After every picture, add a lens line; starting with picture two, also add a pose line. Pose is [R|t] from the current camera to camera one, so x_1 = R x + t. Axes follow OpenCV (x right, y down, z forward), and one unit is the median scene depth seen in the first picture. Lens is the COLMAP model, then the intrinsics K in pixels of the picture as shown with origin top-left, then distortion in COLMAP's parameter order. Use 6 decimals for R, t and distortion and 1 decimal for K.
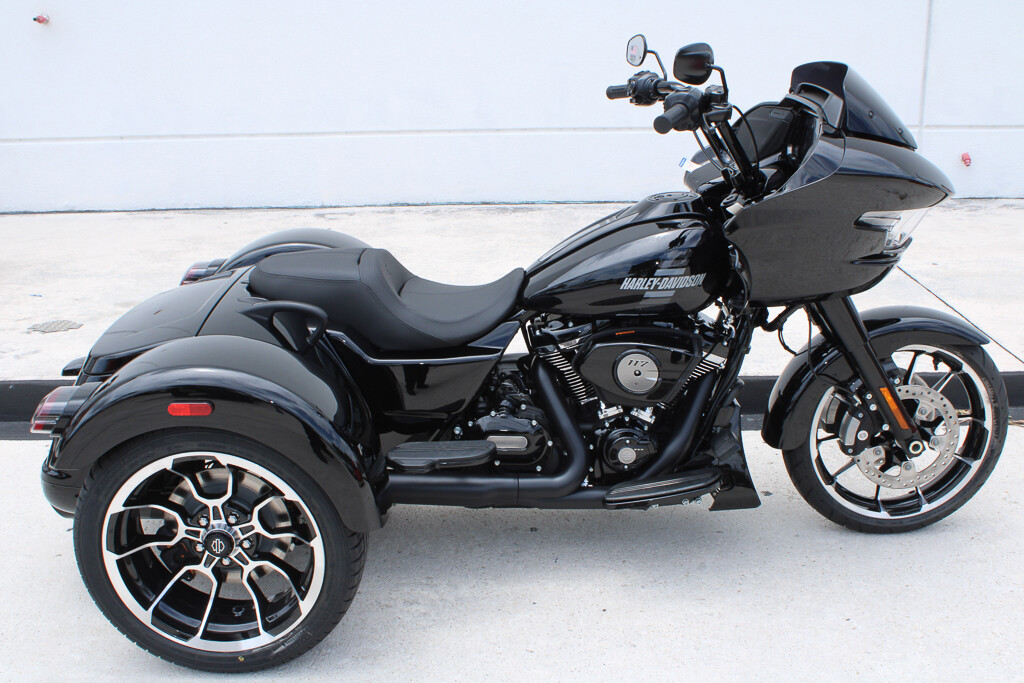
lens RADIAL K [[1083.0, 0, 512.0], [0, 1083.0, 341.5], [0, 0, 1]] dist [-0.090747, 0.029653]
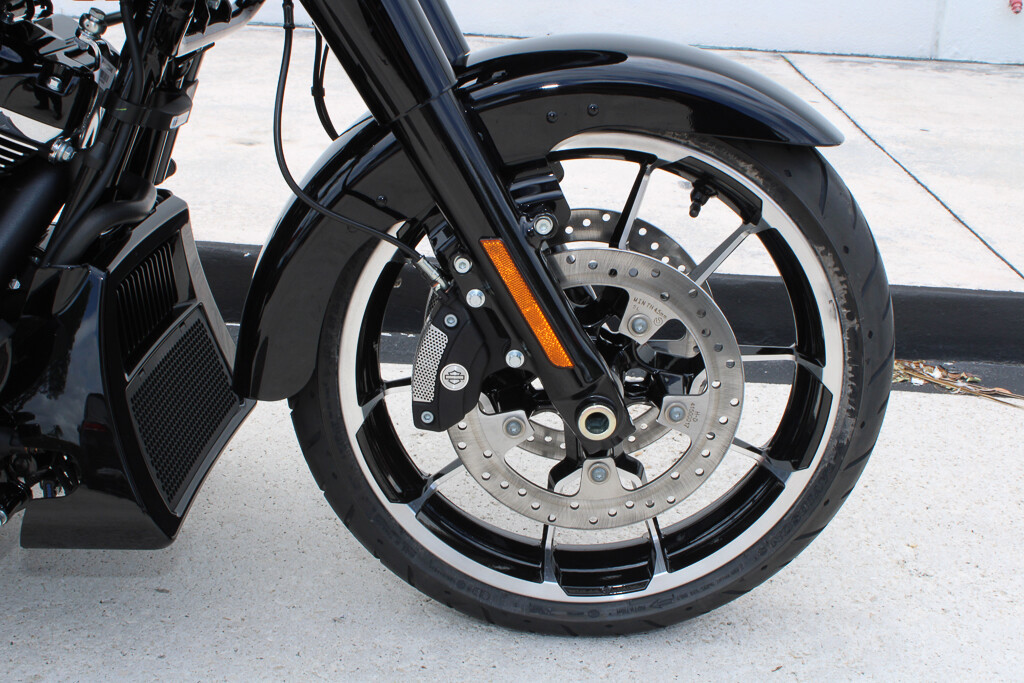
lens RADIAL K [[1240.5, 0, 512.0], [0, 1240.5, 341.5], [0, 0, 1]] dist [-0.079814, 0.012360]
pose [[0.997330, 0.072682, -0.007081, 0.353007], [-0.072207, 0.995978, 0.053045, 0.053166], [0.010908, -0.052393, 0.998567, 0.595461]]
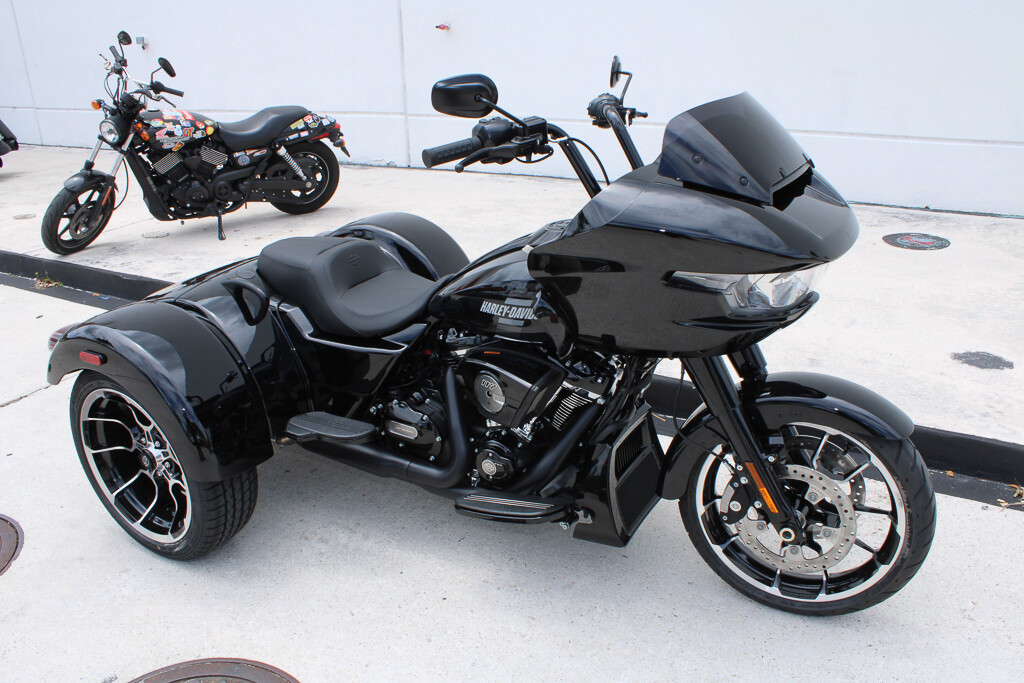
lens RADIAL K [[835.9, 0, 512.0], [0, 835.9, 341.5], [0, 0, 1]] dist [-0.169118, 0.143555]
pose [[0.866355, 0.171344, -0.469116, 0.473614], [-0.132160, 0.984475, 0.115508, -0.108728], [0.481625, -0.038073, 0.875550, 0.300584]]
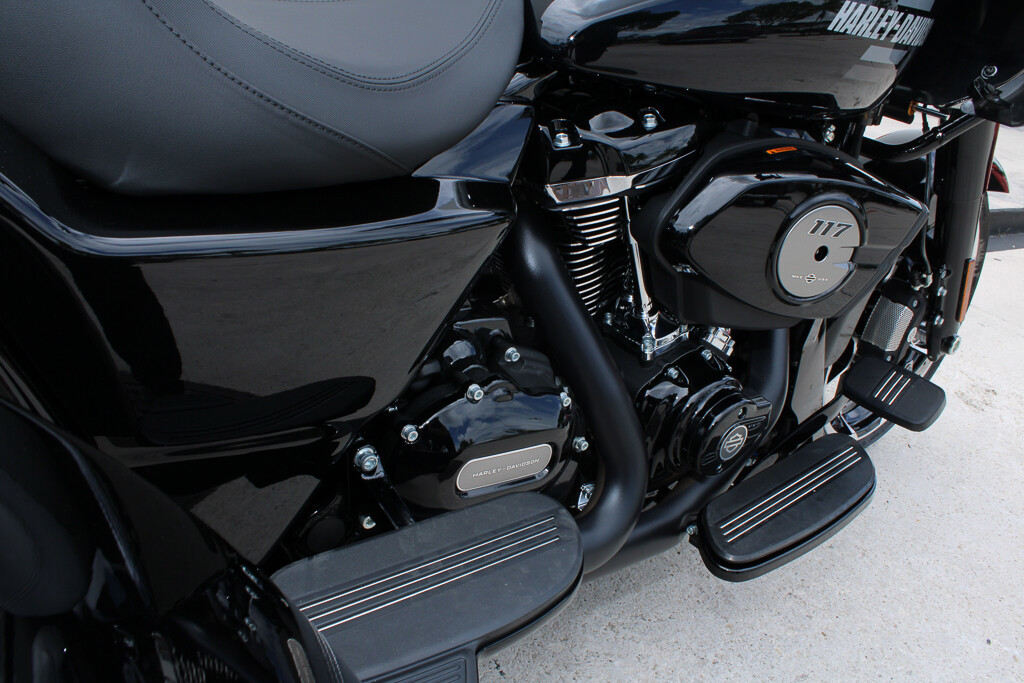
lens RADIAL K [[835.9, 0, 512.0], [0, 835.9, 341.5], [0, 0, 1]] dist [-0.169118, 0.143555]
pose [[0.785481, -0.106847, 0.609593, -0.154737], [-0.007260, 0.983326, 0.181709, 0.006842], [-0.618843, -0.147155, 0.771608, 0.789130]]
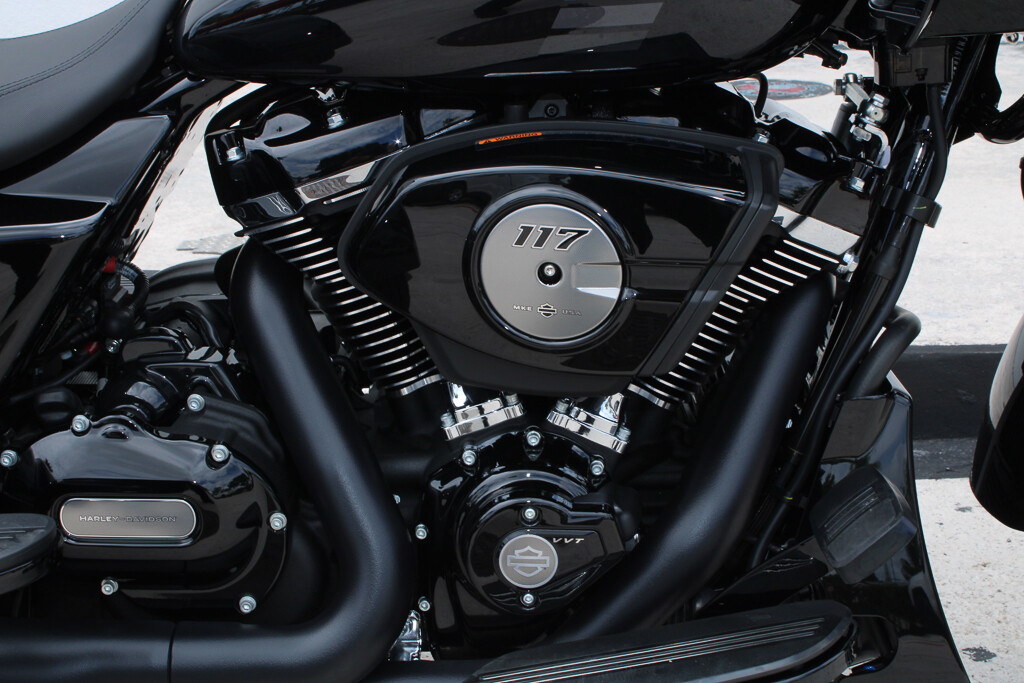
lens RADIAL K [[1668.0, 0, 512.0], [0, 1668.0, 341.5], [0, 0, 1]] dist [-0.006349, 0.106190]
pose [[0.999947, -0.009640, -0.003726, 0.101704], [0.009606, 0.999912, -0.009167, 0.048597], [0.003814, 0.009130, 0.999951, 0.531317]]
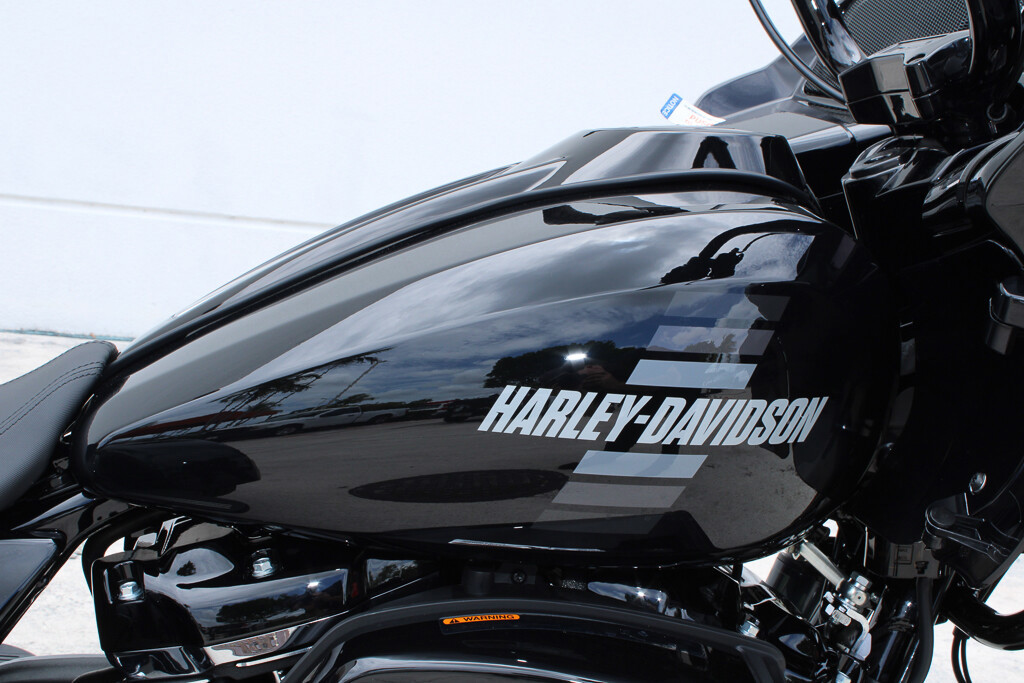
lens RADIAL K [[1444.9, 0, 512.0], [0, 1444.9, 341.5], [0, 0, 1]] dist [0.024596, 0.069843]
pose [[0.983325, 0.096747, 0.153989, 0.053018], [-0.067923, 0.980856, -0.182507, -0.009738], [-0.168698, 0.169005, 0.971071, 0.646828]]
